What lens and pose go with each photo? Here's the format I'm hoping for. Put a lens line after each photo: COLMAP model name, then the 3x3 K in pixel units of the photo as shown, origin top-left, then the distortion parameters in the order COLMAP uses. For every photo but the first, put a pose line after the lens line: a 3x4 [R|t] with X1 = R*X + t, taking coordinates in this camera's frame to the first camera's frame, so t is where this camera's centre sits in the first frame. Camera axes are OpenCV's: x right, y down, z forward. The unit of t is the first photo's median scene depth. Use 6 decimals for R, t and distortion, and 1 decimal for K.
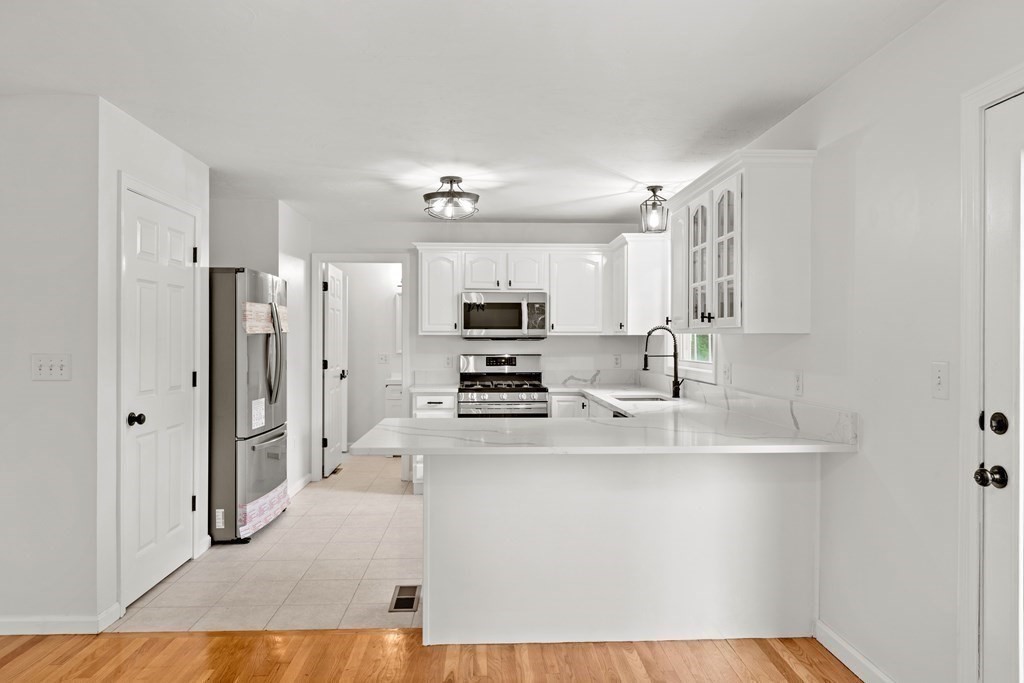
lens RADIAL K [[666.9, 0, 511.9], [0, 666.9, 338.6], [0, 0, 1]] dist [-0.005221, -0.000636]
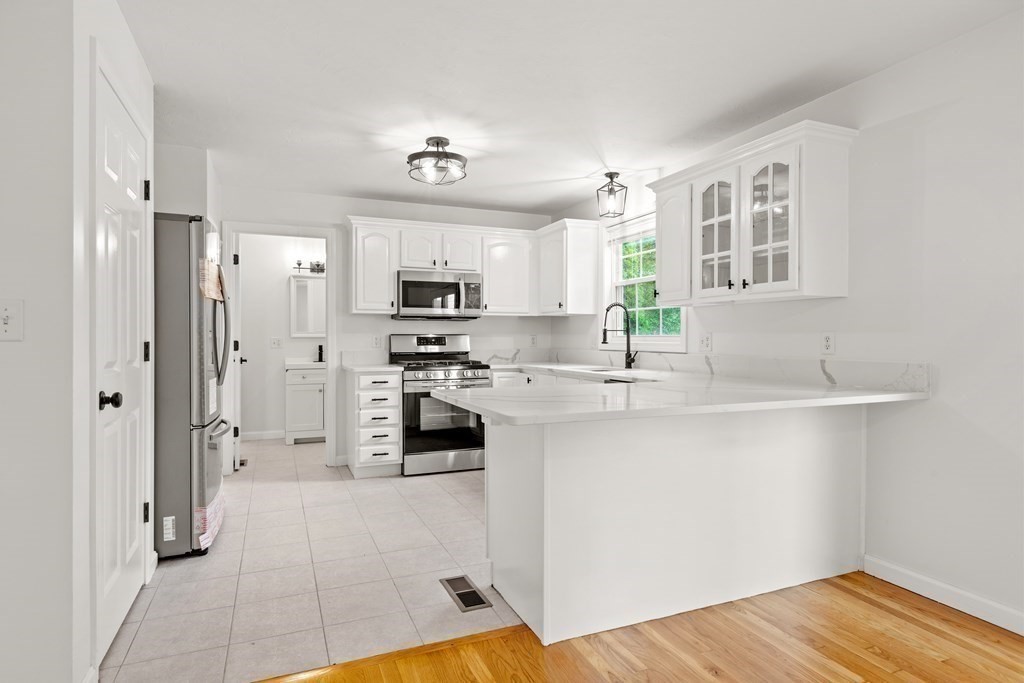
lens RADIAL K [[560.1, 0, 512.0], [0, 560.1, 341.5], [0, 0, 1]] dist [0.001938, 0.000517]
pose [[0.937708, -0.003647, 0.347404, -0.242567], [0.001358, 0.999976, 0.006833, 0.036038], [-0.347421, -0.005936, 0.937691, 0.194469]]
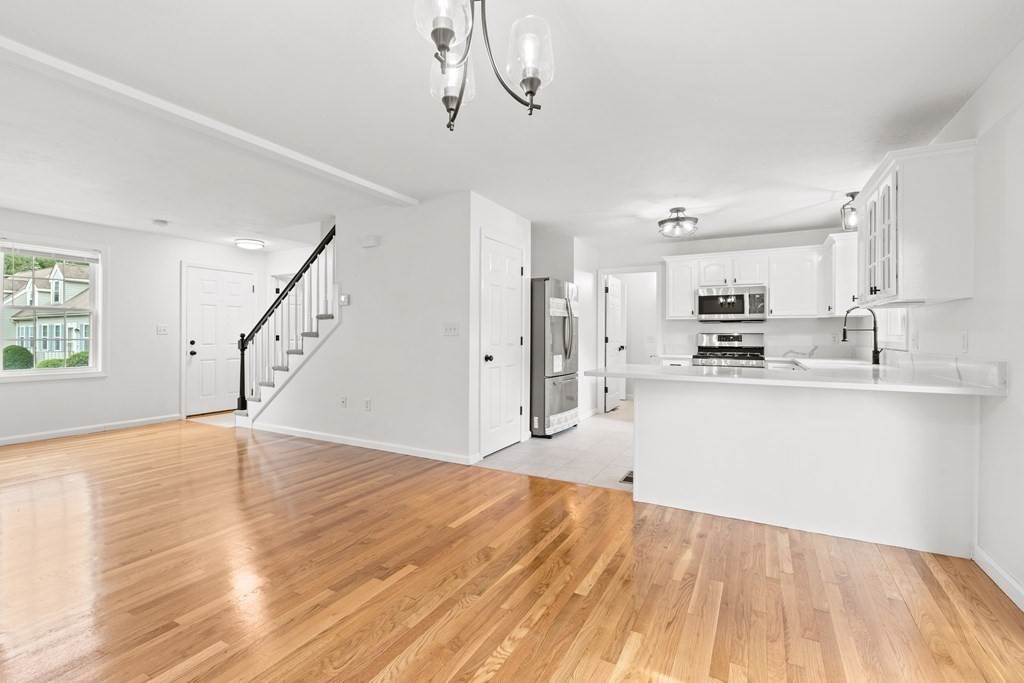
lens RADIAL K [[463.1, 0, 507.5], [0, 463.1, 332.1], [0, 0, 1]] dist [0.002473, 0.000332]
pose [[0.855203, -0.000664, -0.518292, 0.106547], [-0.003332, 0.999971, -0.006780, 0.036528], [0.518282, 0.007525, 0.855177, -0.064087]]
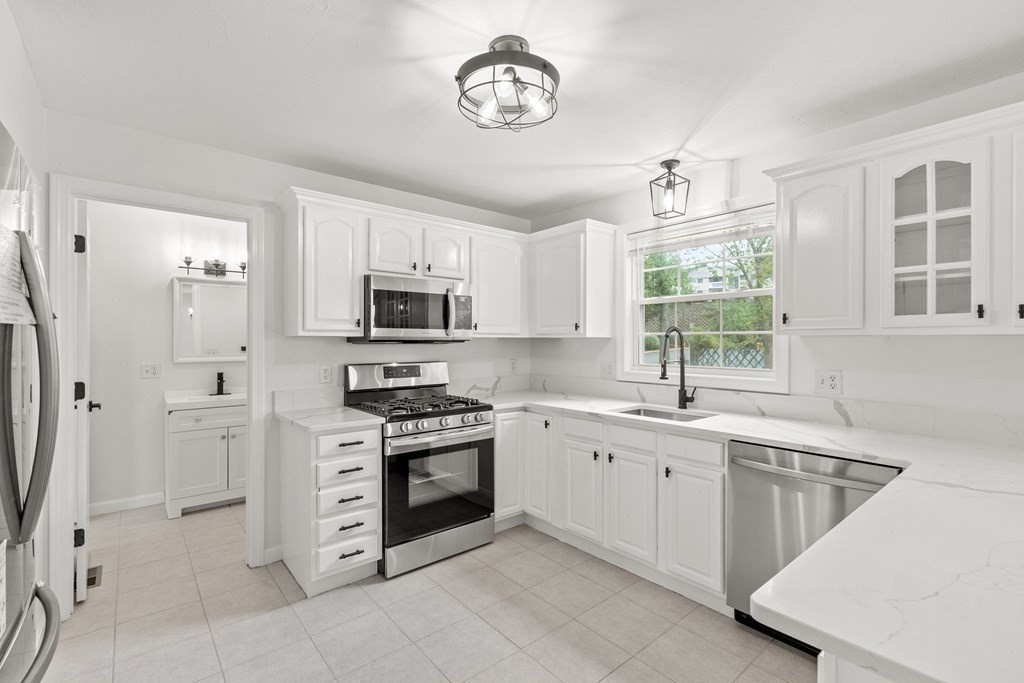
lens RADIAL K [[454.6, 0, 507.5], [0, 454.6, 342.4], [0, 0, 1]] dist [0.002727, -0.000049]
pose [[0.797280, -0.000998, 0.603609, -0.285976], [0.000352, 0.999999, 0.001189, 0.000592], [-0.603609, -0.000735, 0.797280, 0.634114]]
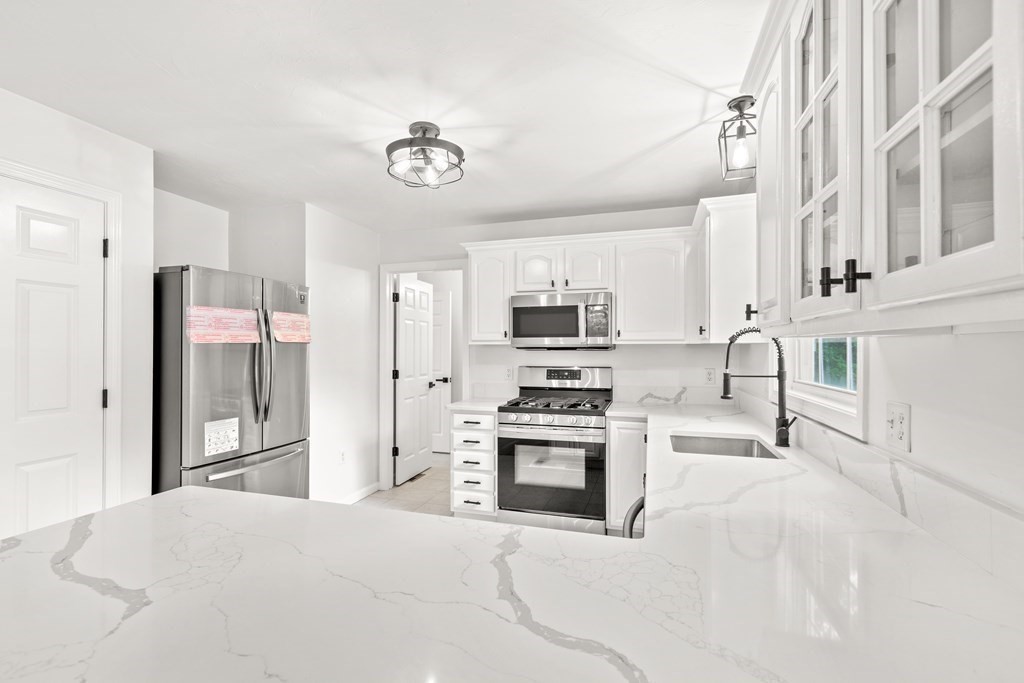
lens RADIAL K [[458.1, 0, 509.4], [0, 458.1, 346.9], [0, 0, 1]] dist [0.000016, 0.000045]
pose [[0.940407, -0.003645, -0.340031, 0.149087], [0.002542, 0.999990, -0.003690, 0.000220], [0.340041, 0.002605, 0.940407, 0.506565]]
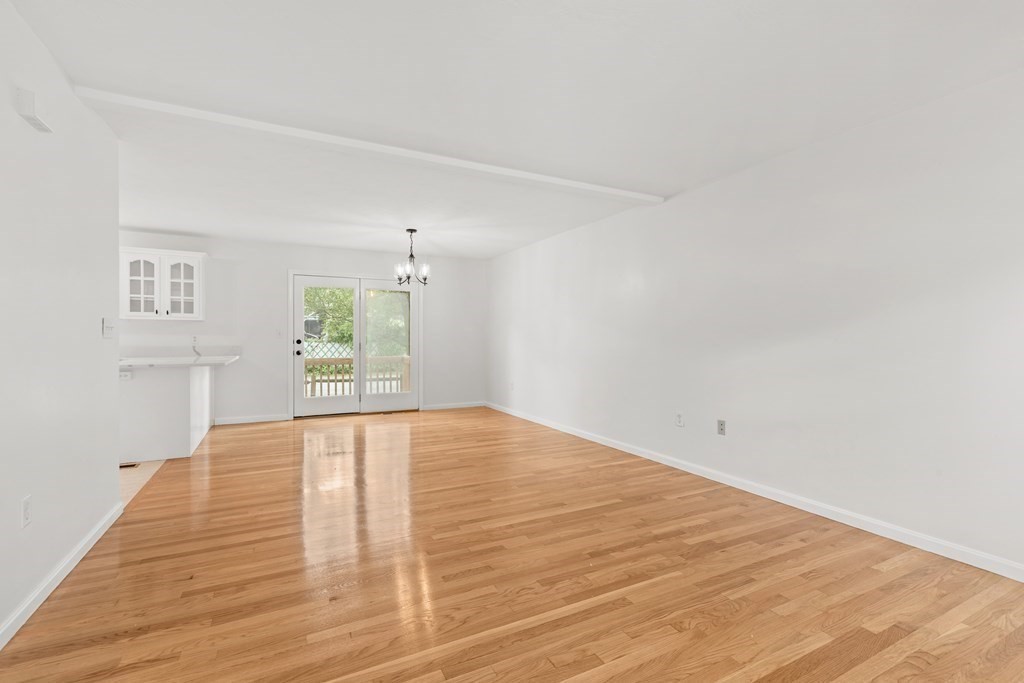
lens RADIAL K [[454.6, 0, 507.5], [0, 454.6, 342.4], [0, 0, 1]] dist [0.002727, -0.000049]
pose [[-0.411539, -0.011462, 0.911320, -1.111905], [-0.002490, 0.999931, 0.011452, 0.035303], [-0.911389, 0.002444, -0.411539, 0.382185]]
